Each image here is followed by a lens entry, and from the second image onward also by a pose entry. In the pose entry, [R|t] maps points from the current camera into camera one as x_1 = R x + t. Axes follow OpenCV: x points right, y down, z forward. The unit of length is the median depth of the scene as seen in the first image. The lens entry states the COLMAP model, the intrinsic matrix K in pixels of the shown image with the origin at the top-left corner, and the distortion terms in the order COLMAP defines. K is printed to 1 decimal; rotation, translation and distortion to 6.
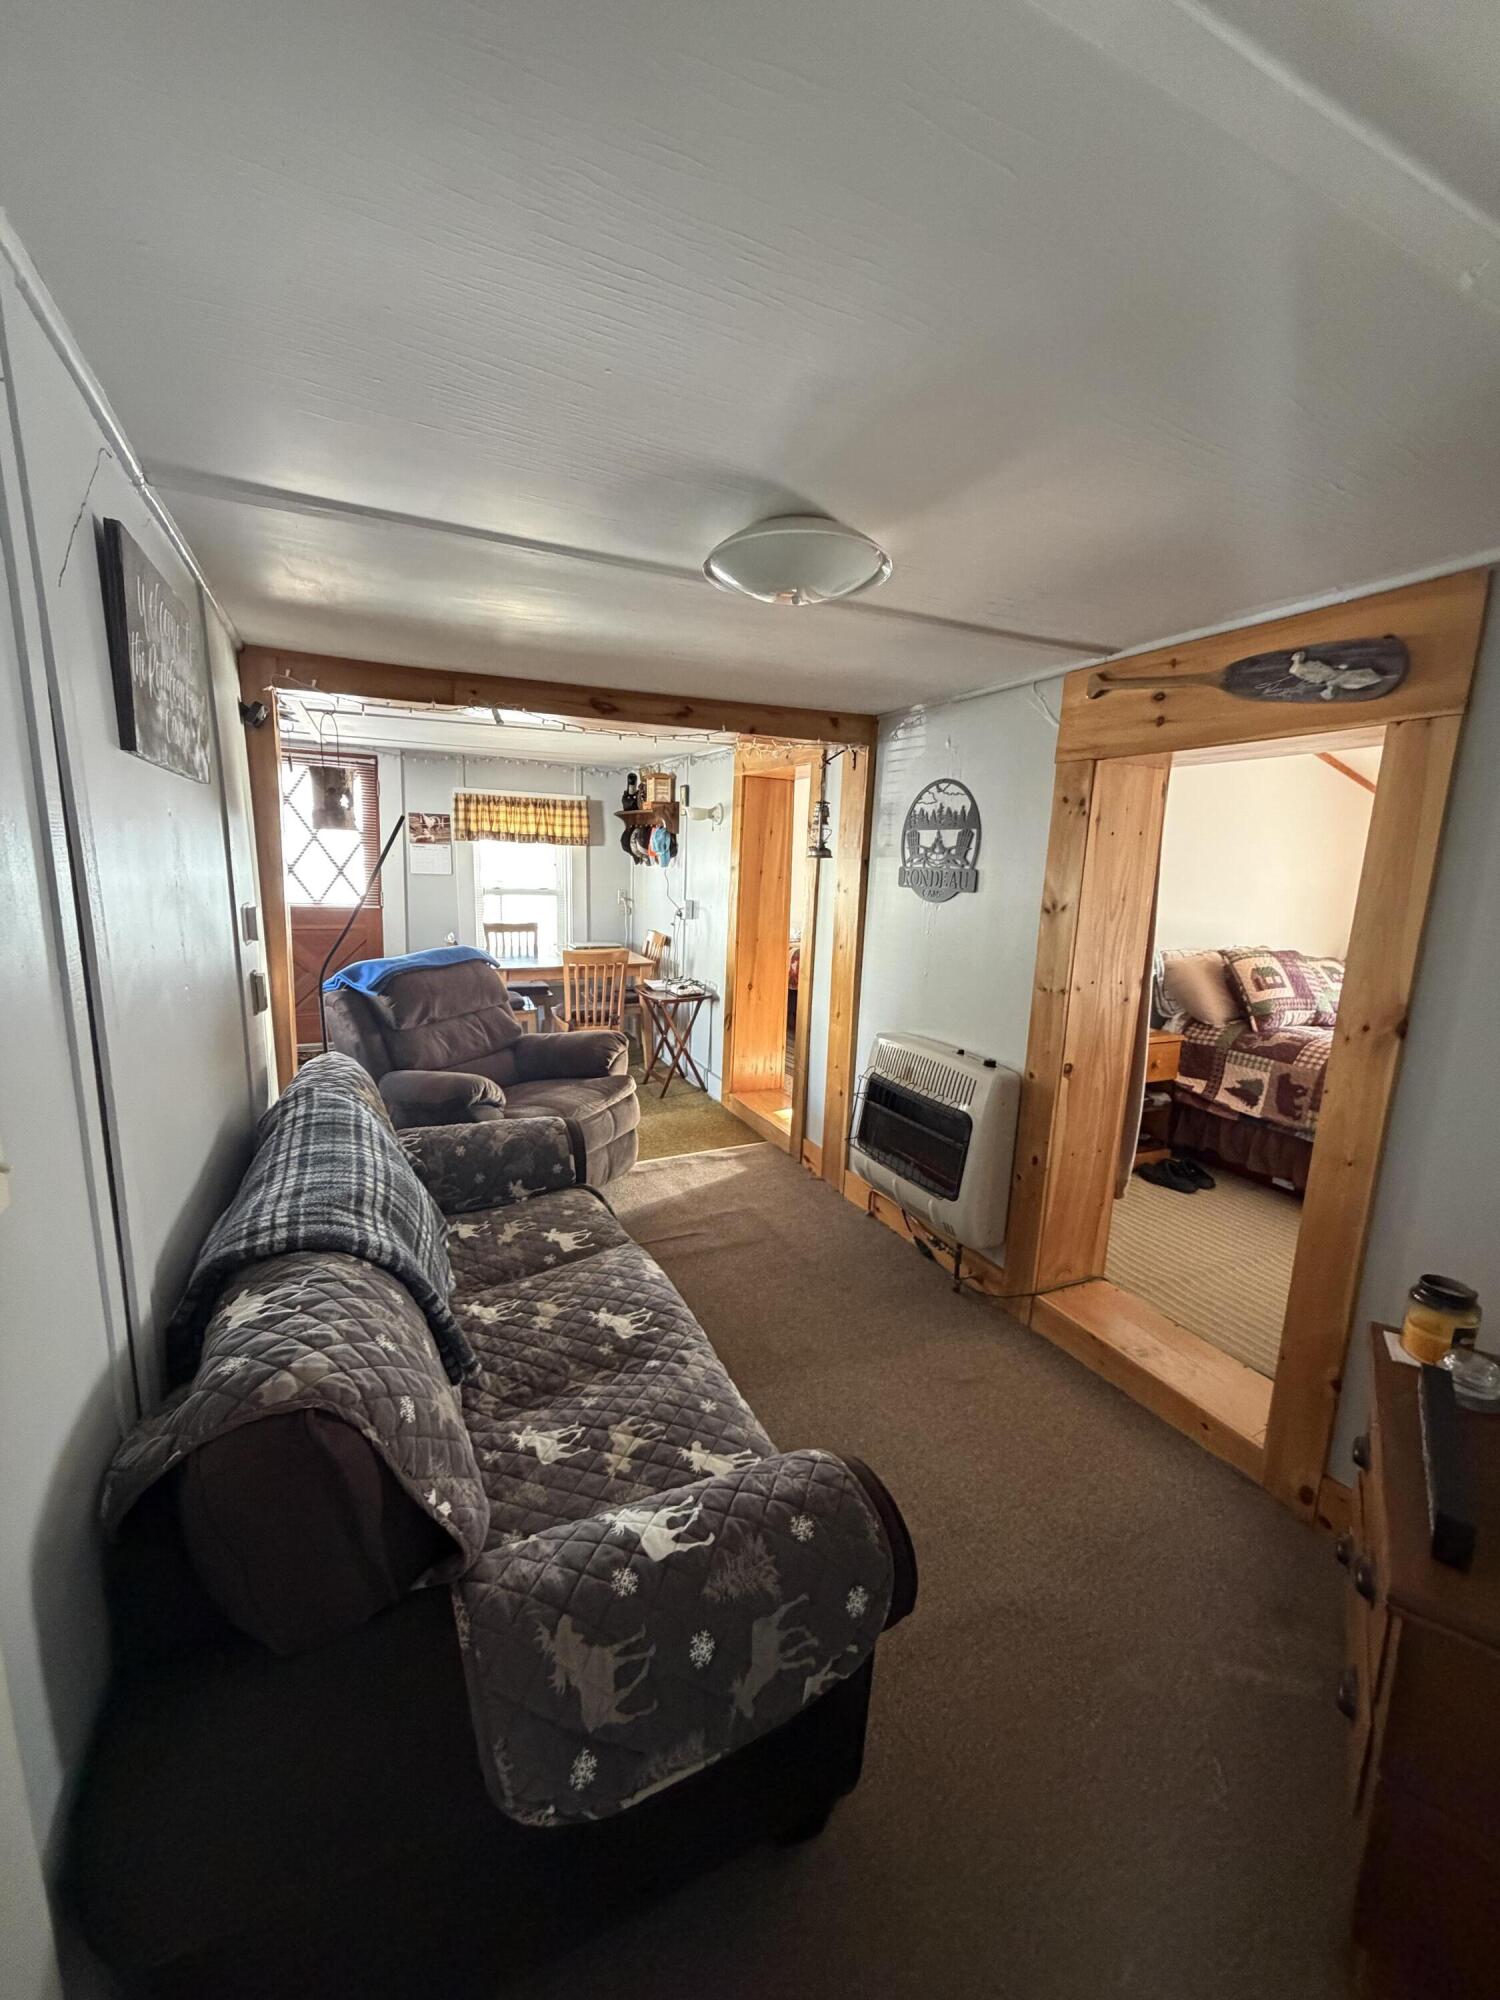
lens RADIAL K [[798.2, 0, 750.0], [0, 798.2, 1000.0], [0, 0, 1]] dist [-0.001571, -0.000292]
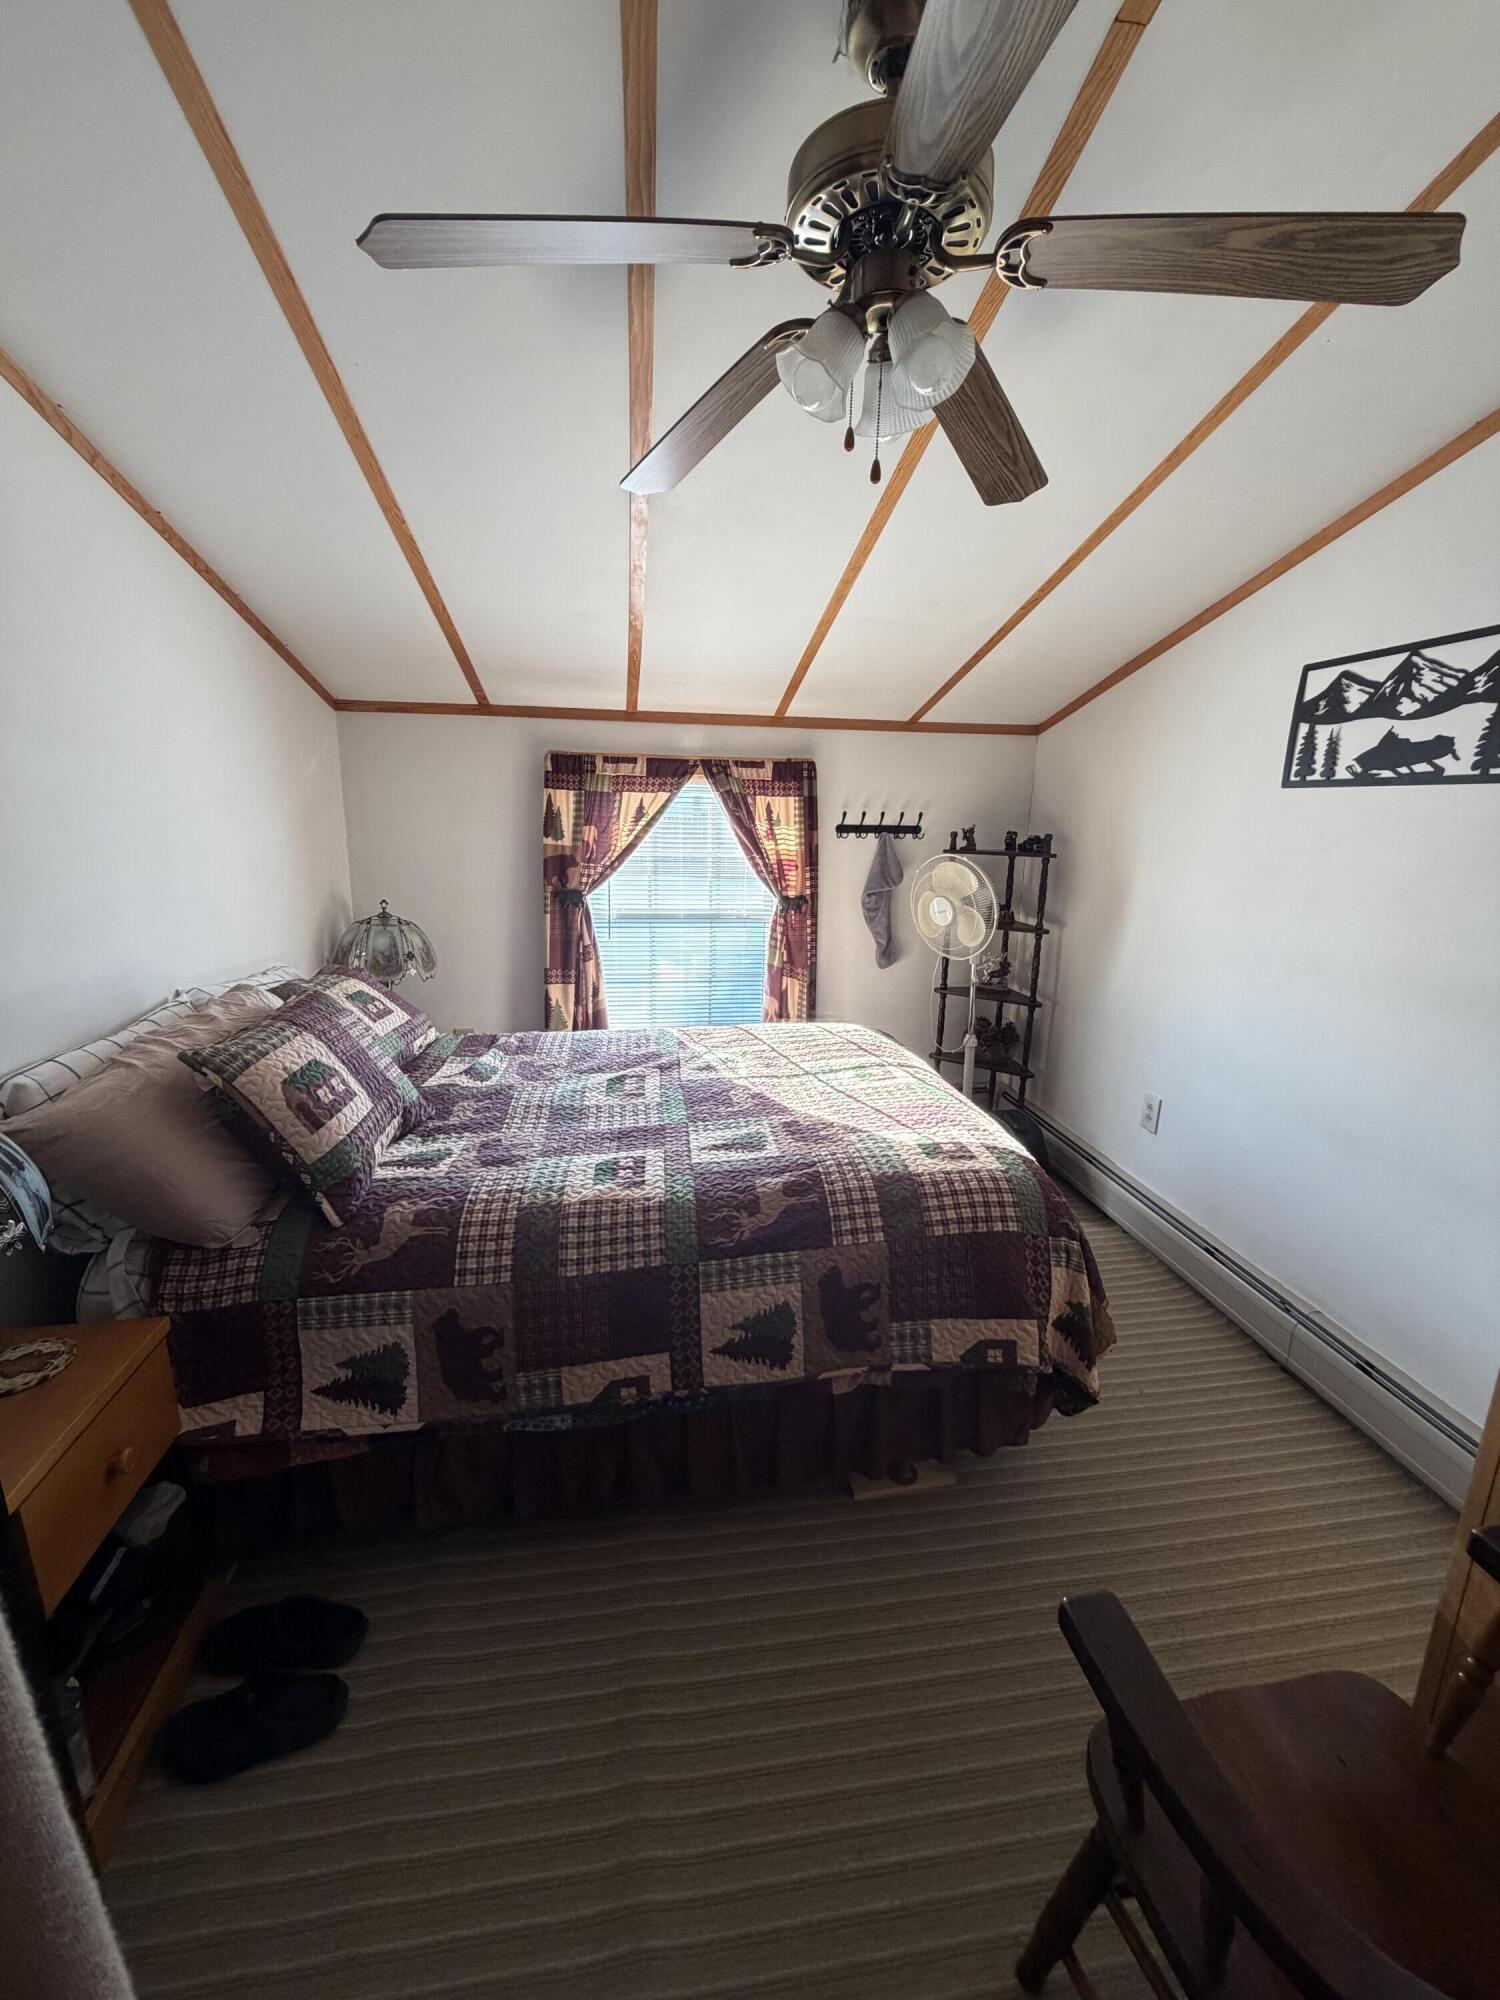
lens RADIAL K [[798.2, 0, 750.0], [0, 798.2, 1000.0], [0, 0, 1]] dist [-0.001571, -0.000292]
pose [[0.308739, -0.242677, 0.919667, 0.339714], [0.162812, 0.966117, 0.200277, -0.125324], [-0.937109, 0.087900, 0.337789, 0.638724]]
